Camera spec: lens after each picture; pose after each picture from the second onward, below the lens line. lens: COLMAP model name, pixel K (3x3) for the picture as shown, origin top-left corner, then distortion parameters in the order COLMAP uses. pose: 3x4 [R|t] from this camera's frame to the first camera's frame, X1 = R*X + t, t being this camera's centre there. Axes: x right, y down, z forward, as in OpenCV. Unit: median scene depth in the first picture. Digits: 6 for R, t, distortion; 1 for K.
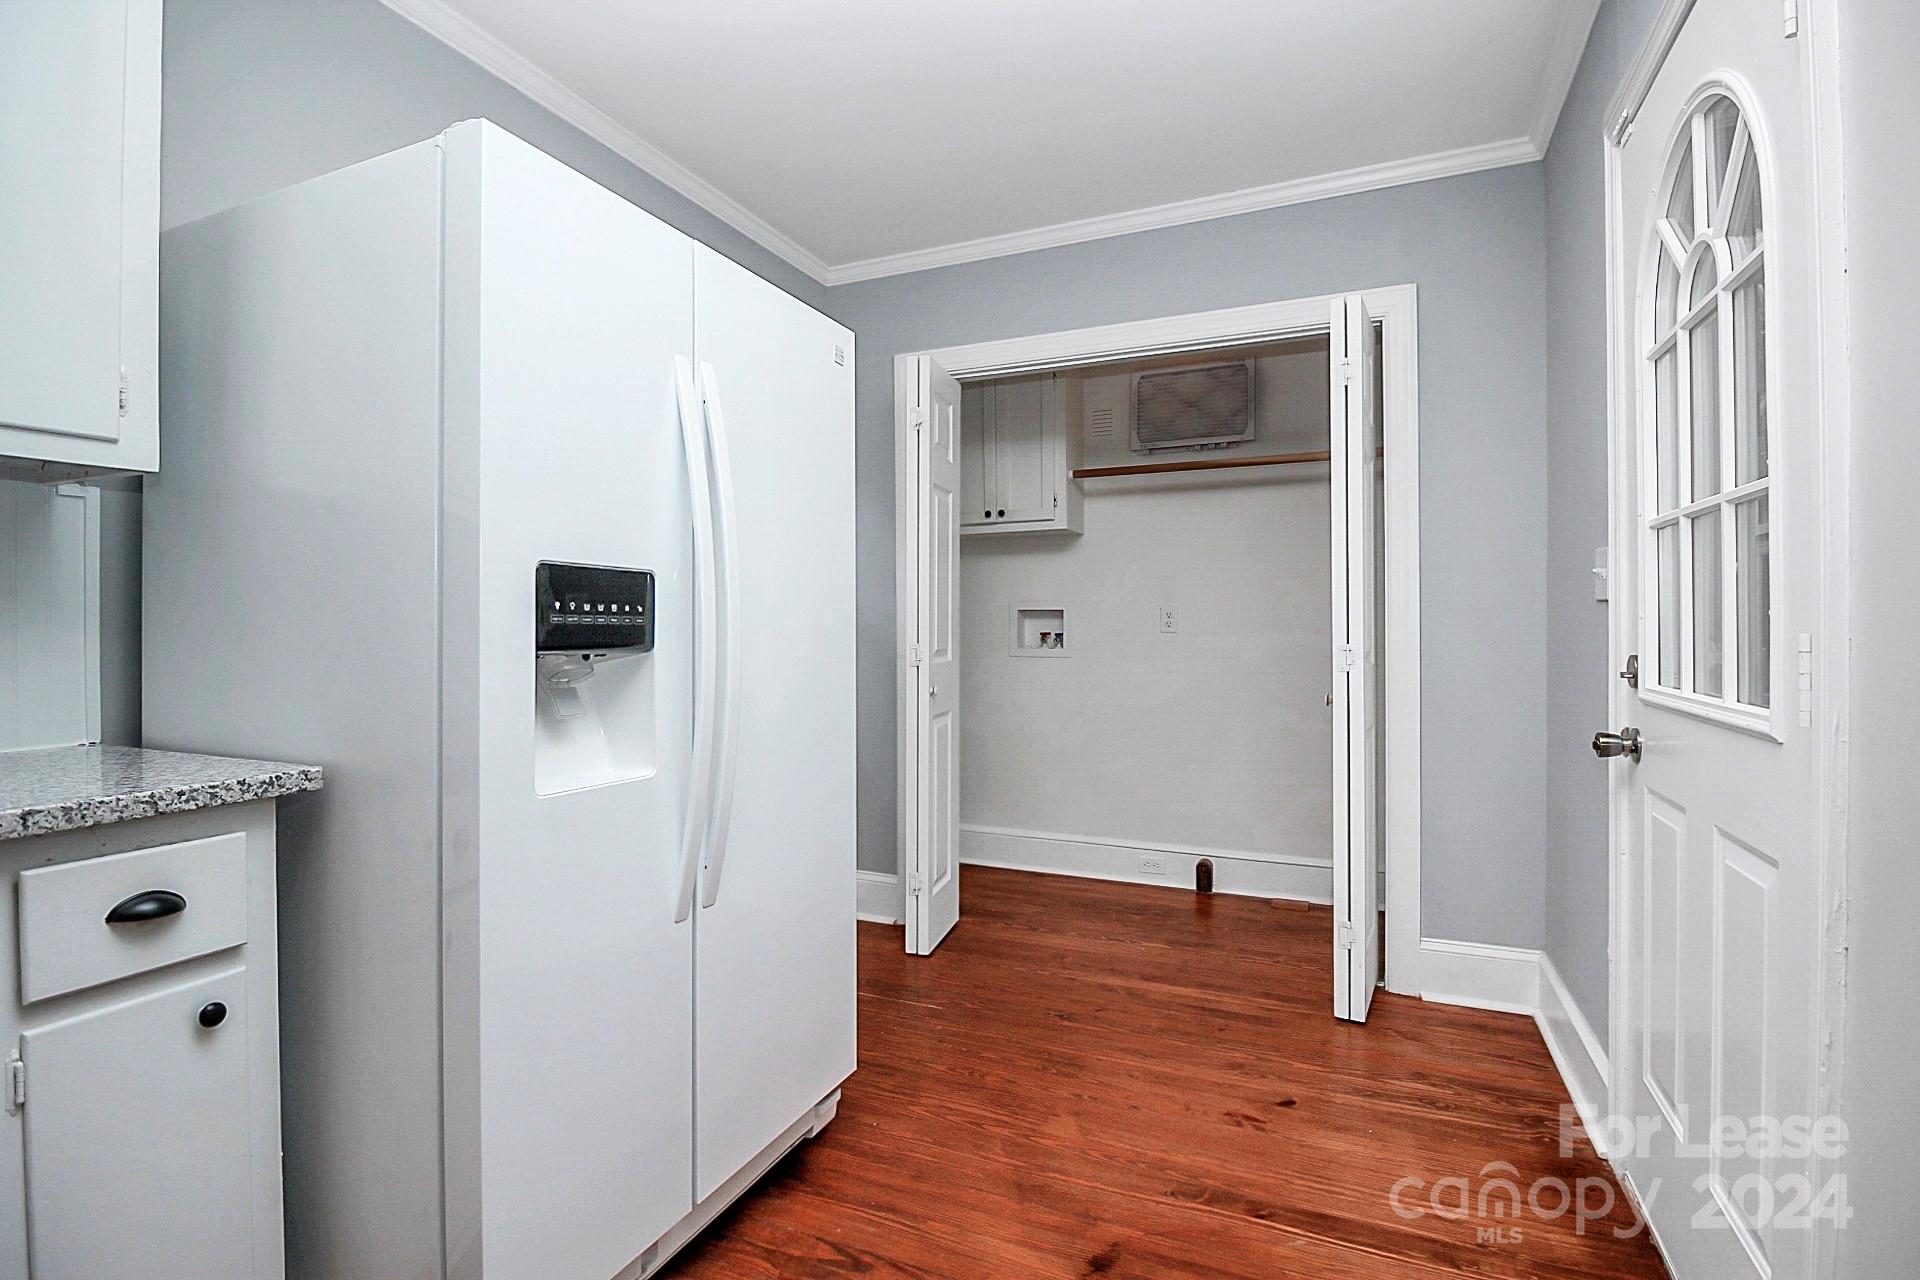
lens RADIAL K [[882.6, 0, 935.6], [0, 882.6, 621.2], [0, 0, 1]] dist [-0.002138, -0.012046]
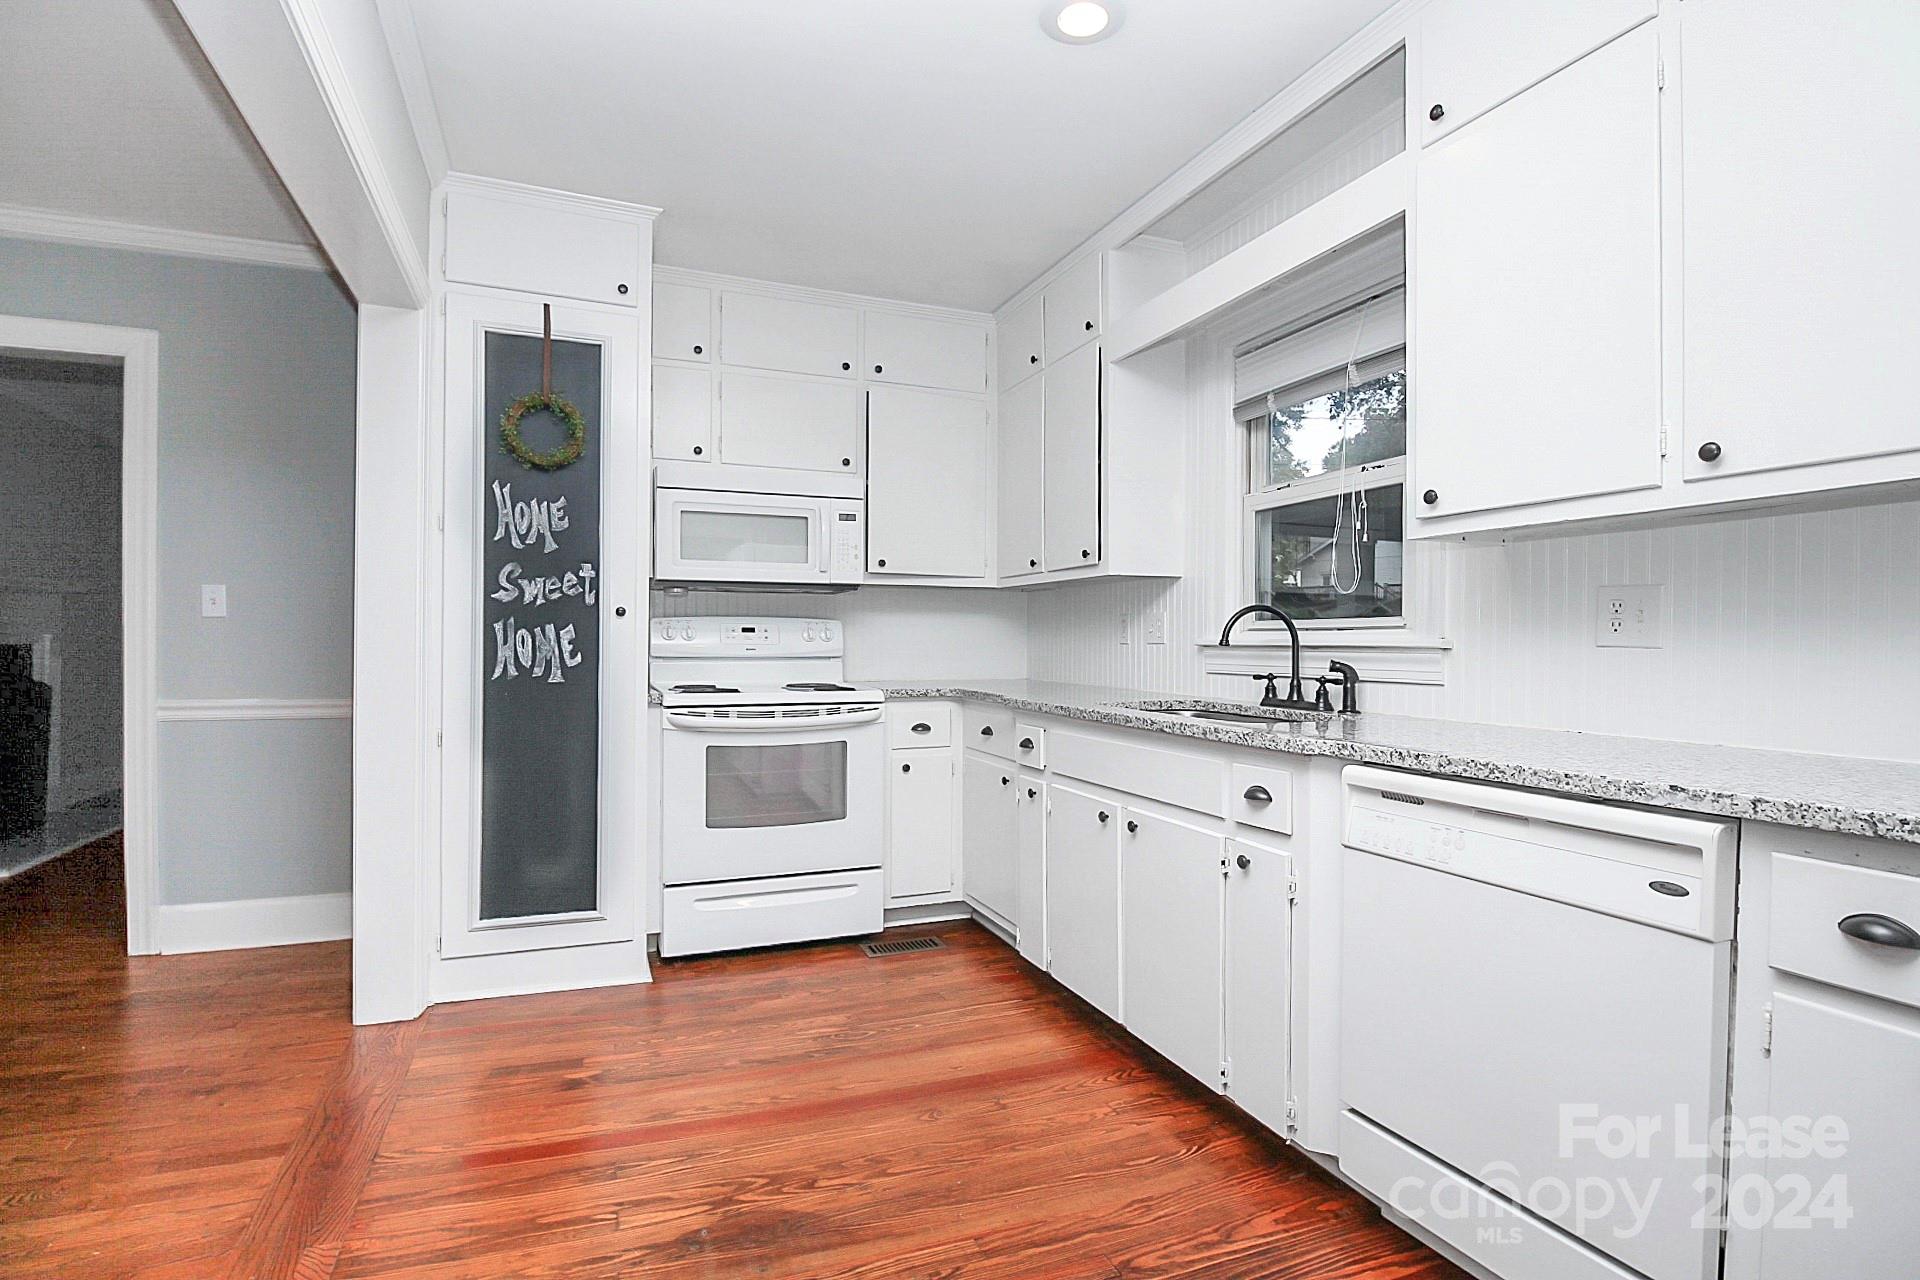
lens RADIAL K [[900.4, 0, 930.2], [0, 900.4, 642.0], [0, 0, 1]] dist [-0.000089, -0.011984]
pose [[-0.667335, 0.006098, -0.744732, 0.424605], [0.004285, 0.999981, 0.004348, -0.001175], [0.744745, -0.000290, -0.667349, 0.701880]]
